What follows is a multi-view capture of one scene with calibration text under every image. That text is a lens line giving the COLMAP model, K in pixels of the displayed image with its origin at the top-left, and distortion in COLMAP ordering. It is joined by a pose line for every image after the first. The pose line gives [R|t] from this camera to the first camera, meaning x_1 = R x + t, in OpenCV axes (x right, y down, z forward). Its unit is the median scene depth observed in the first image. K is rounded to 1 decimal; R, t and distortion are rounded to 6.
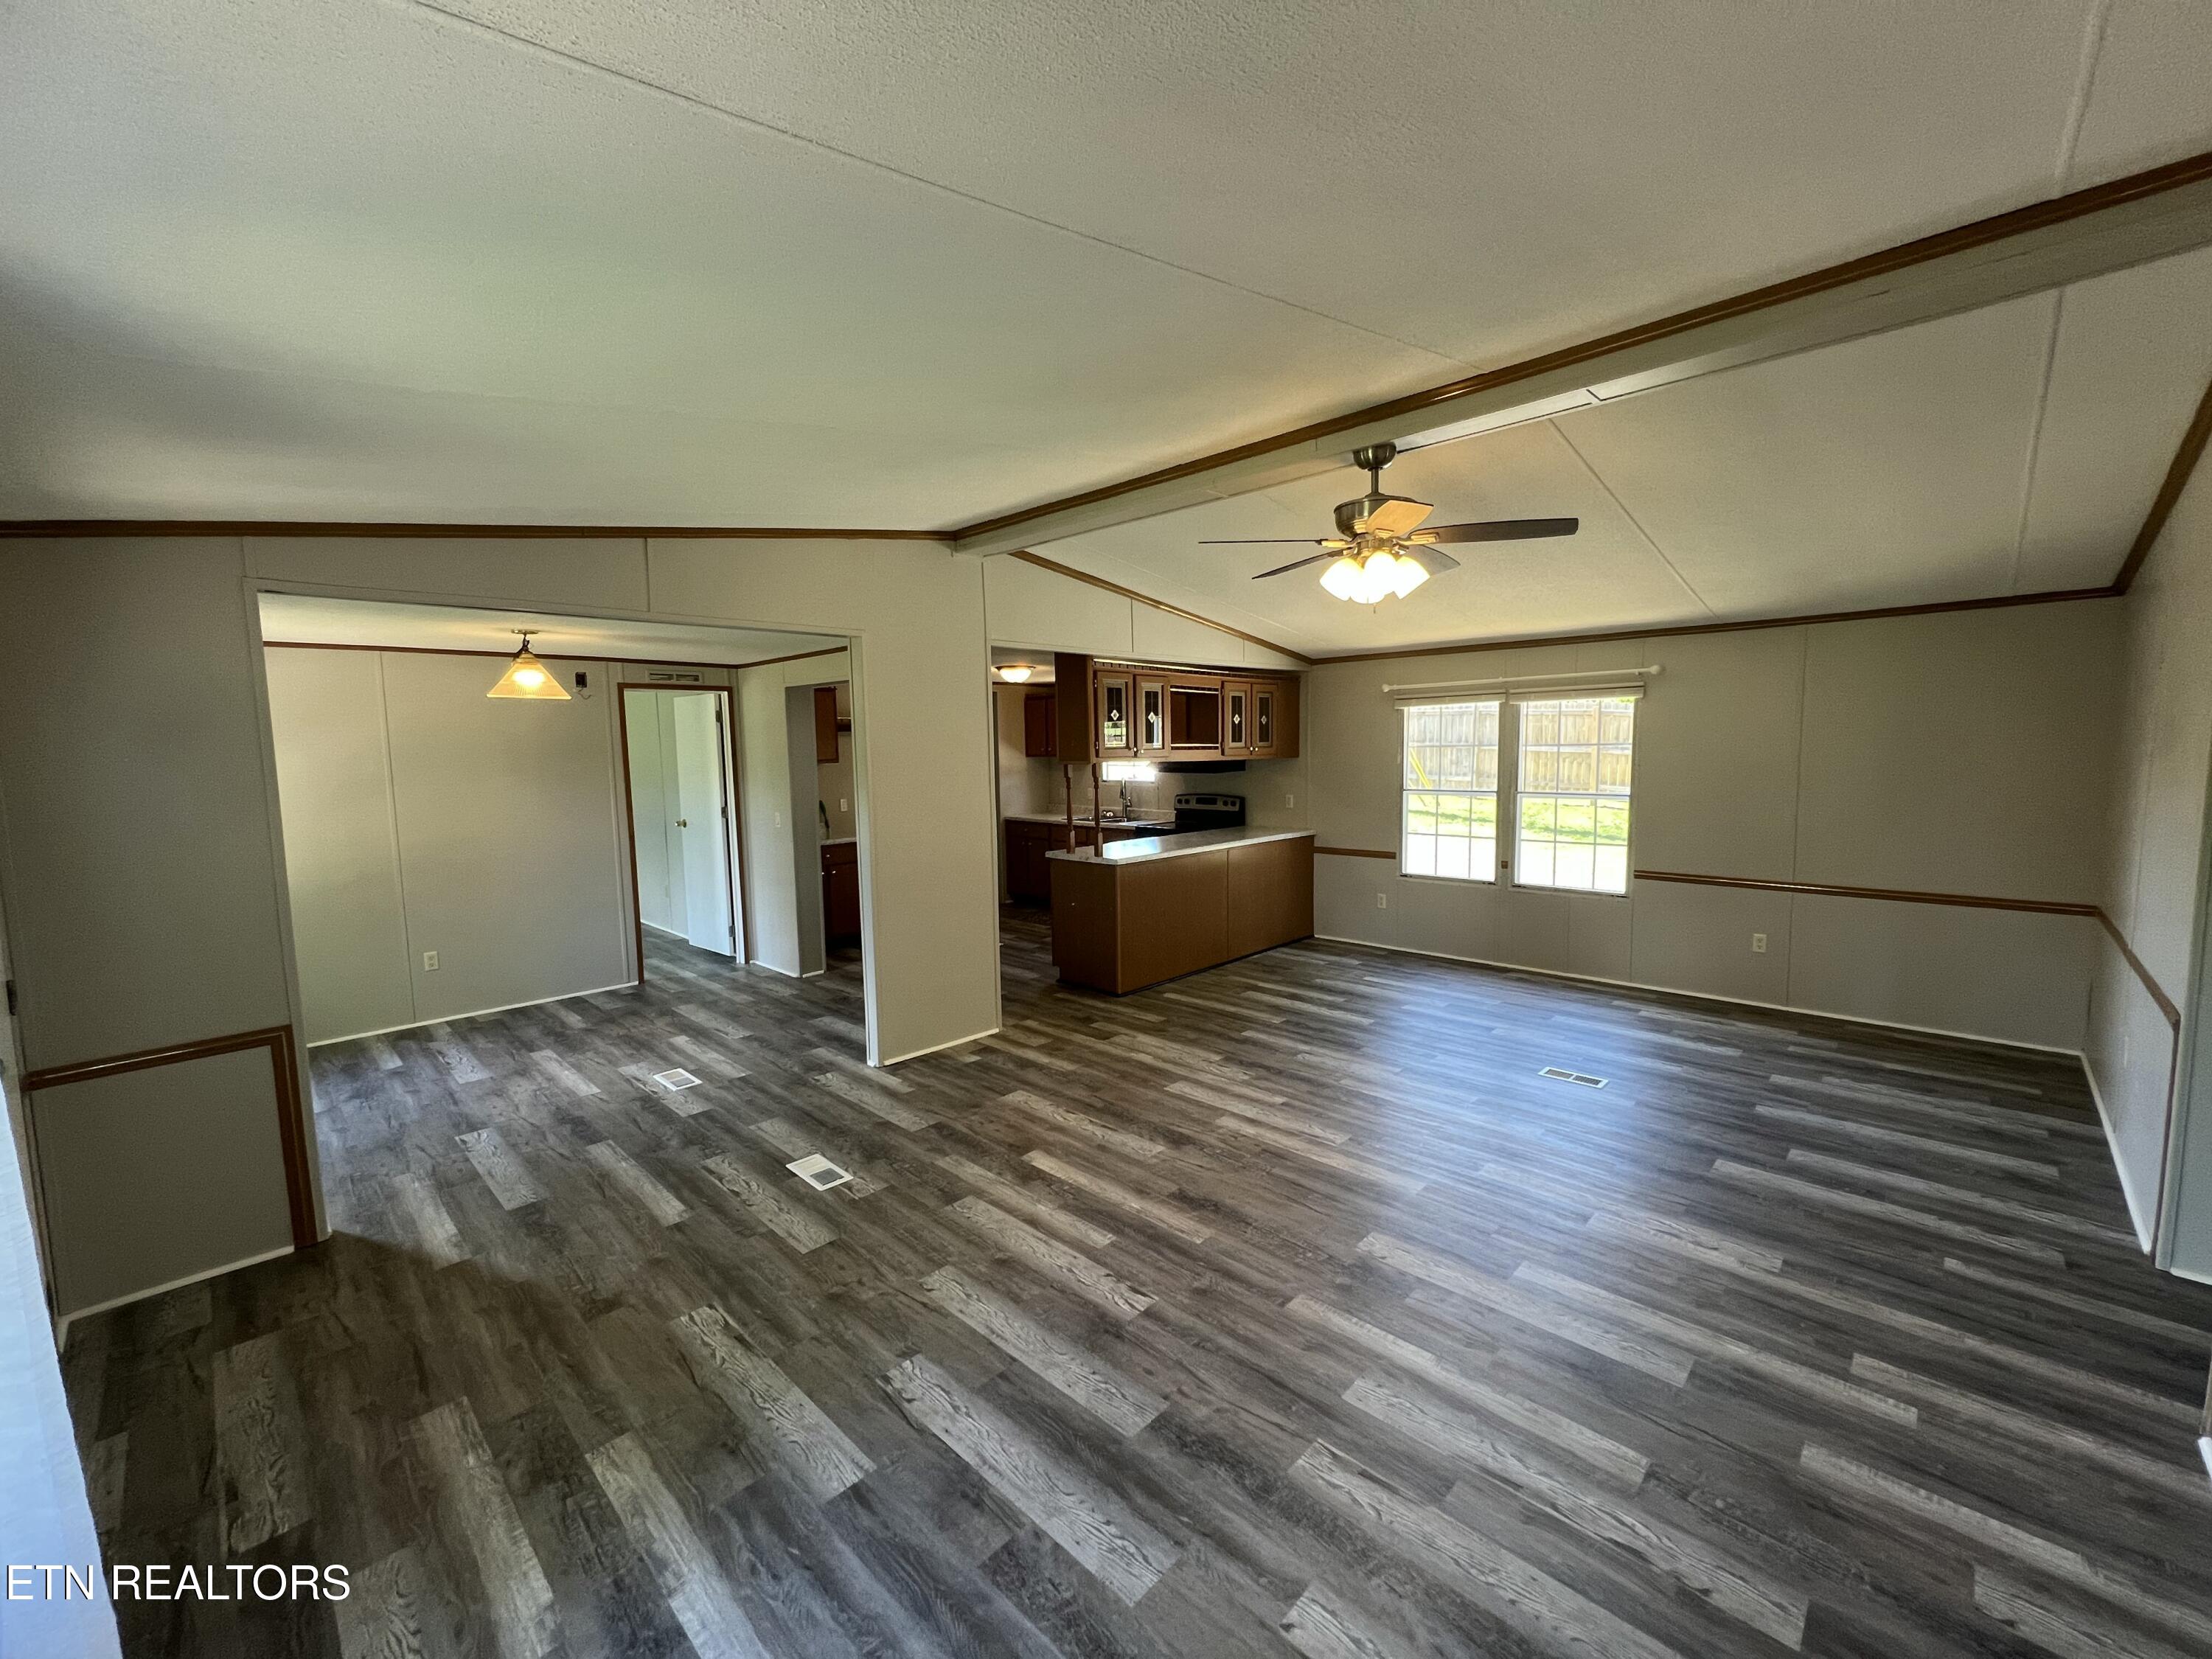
lens RADIAL K [[886.8, 0, 1103.1], [0, 886.8, 824.6], [0, 0, 1]] dist [-0.001776, -0.000023]
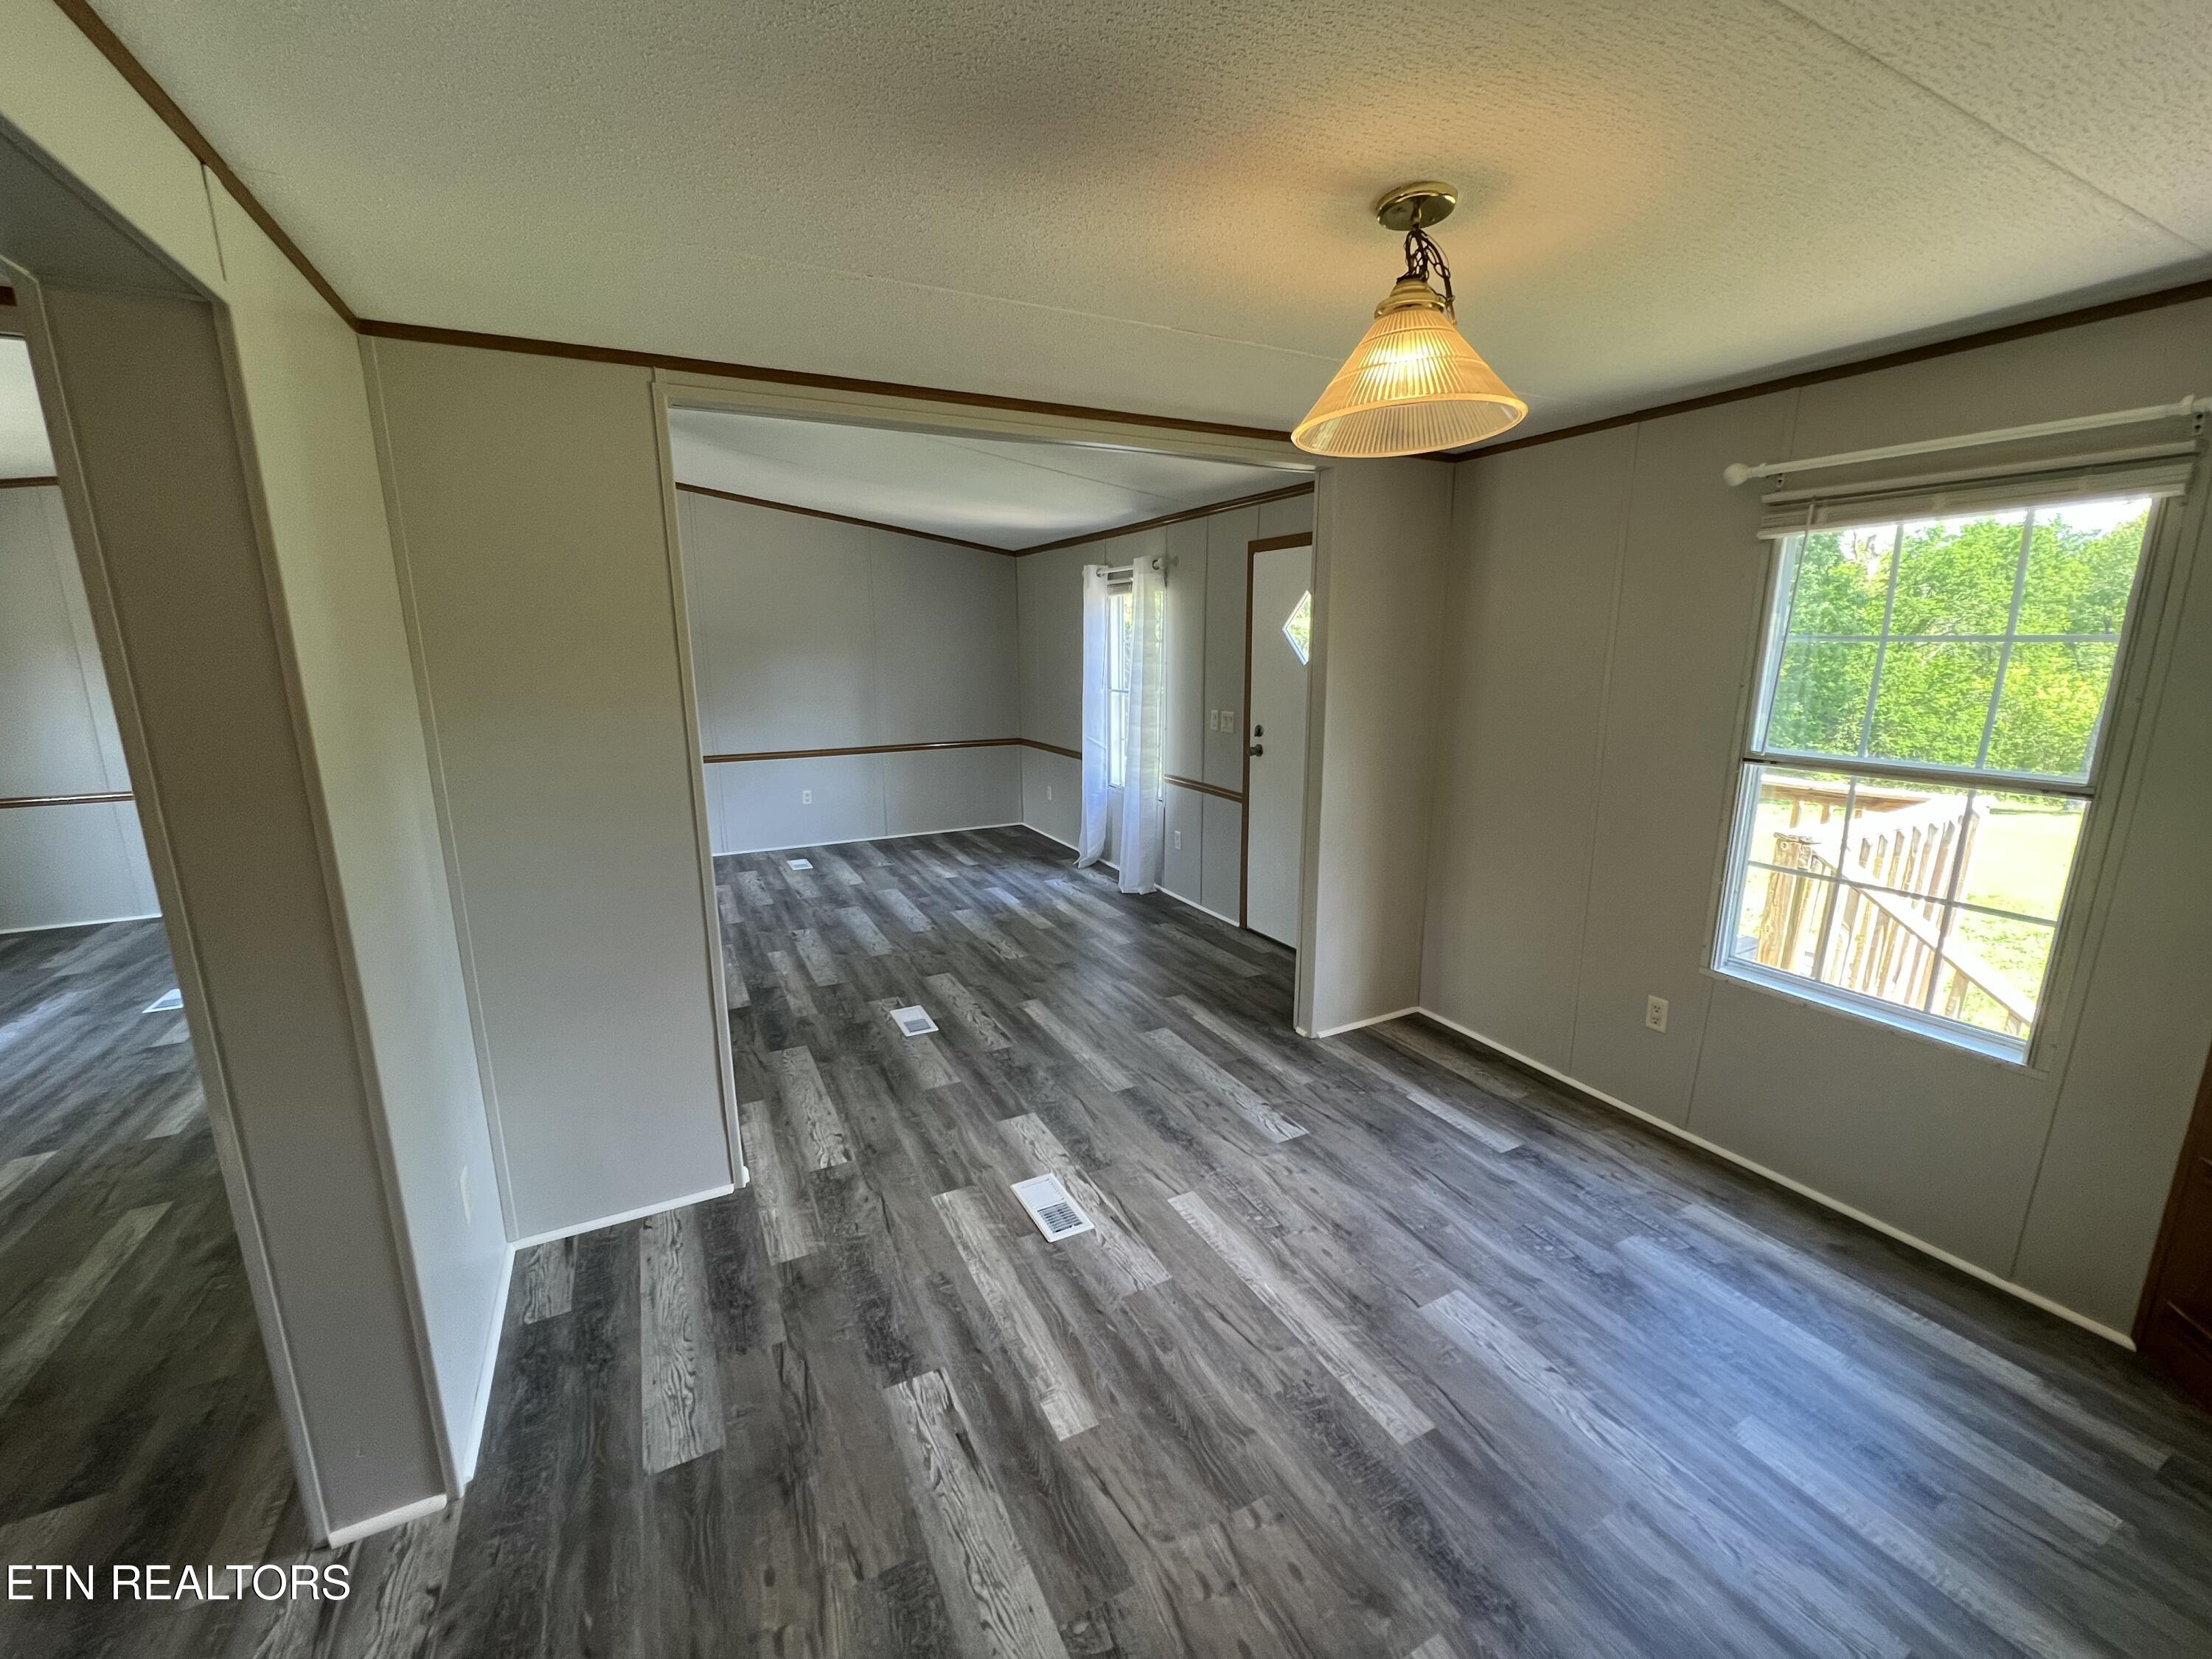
lens RADIAL K [[886.8, 0, 1108.4], [0, 886.8, 833.9], [0, 0, 1]] dist [-0.001776, -0.000023]
pose [[-0.950112, -0.043962, 0.308795, -0.748382], [0.051672, 0.954153, 0.294826, -0.119006], [-0.307599, 0.296073, -0.904281, 1.575972]]
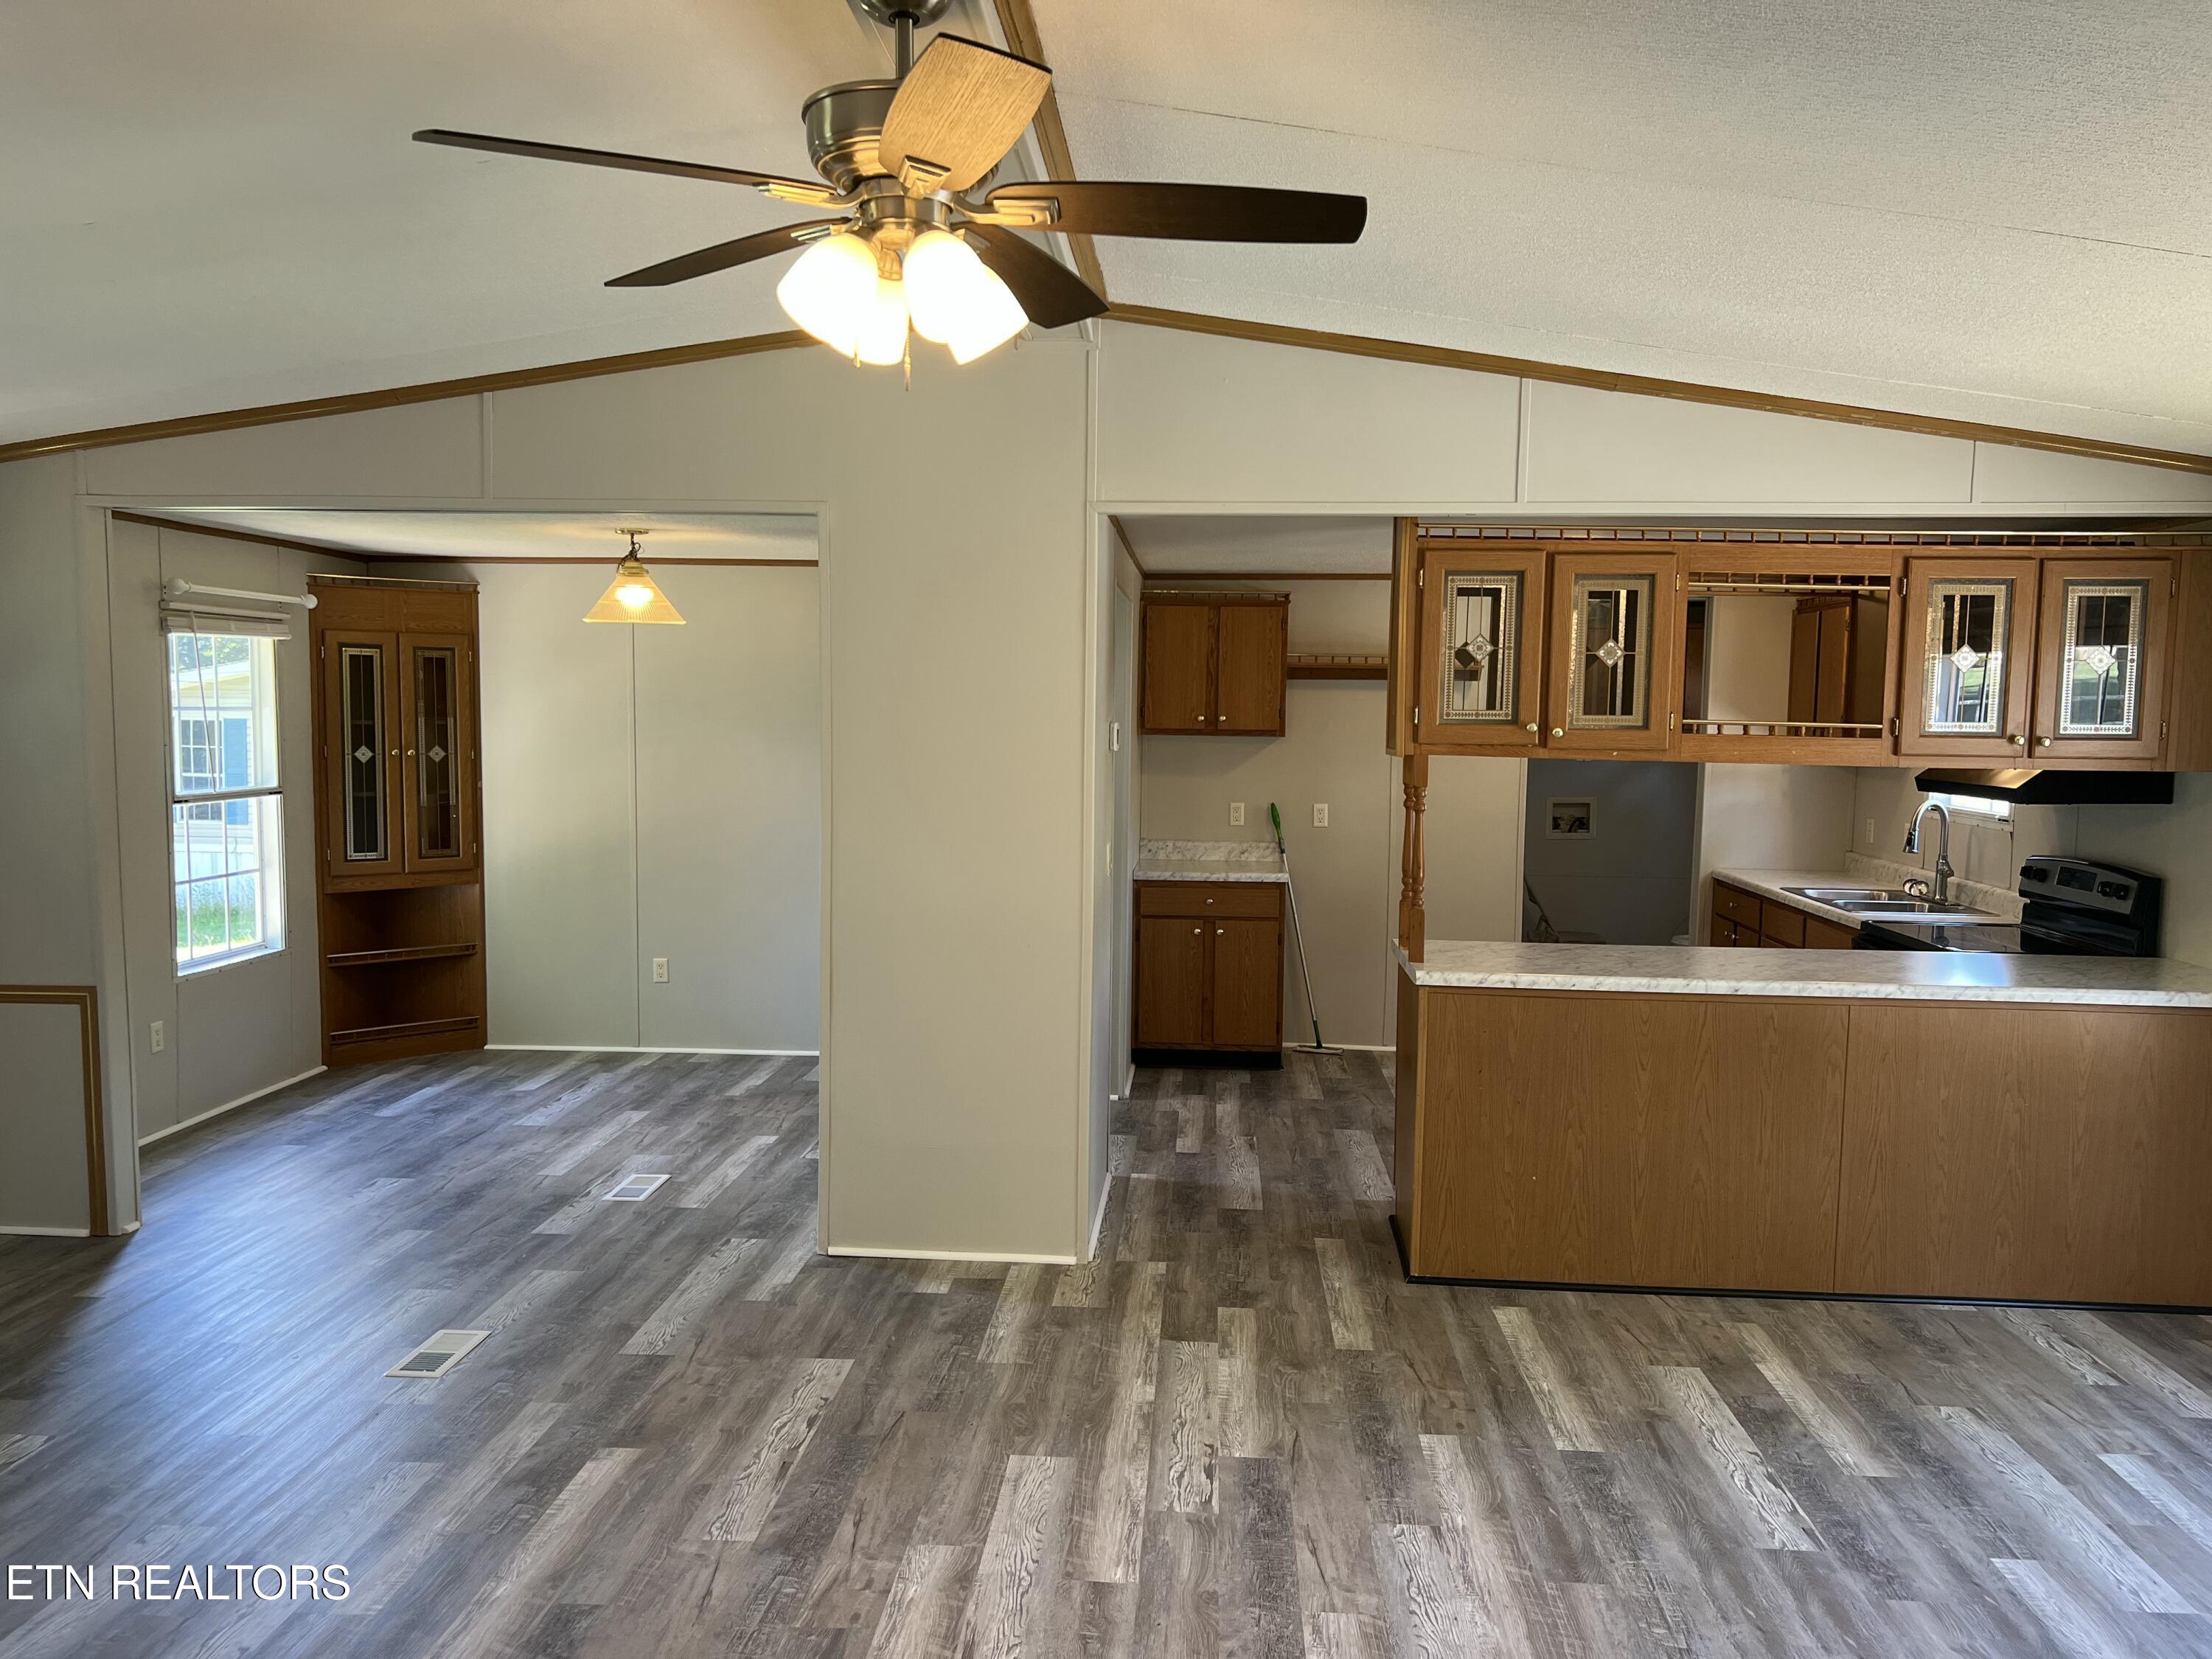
lens RADIAL K [[1654.7, 0, 1116.4], [0, 1654.7, 848.1], [0, 0, 1]] dist [0.046109, -0.047369]
pose [[0.654723, 0.091548, -0.750305, 0.748528], [-0.094605, 0.994758, 0.038822, -0.057092], [0.749925, 0.045564, 0.659951, 0.470073]]
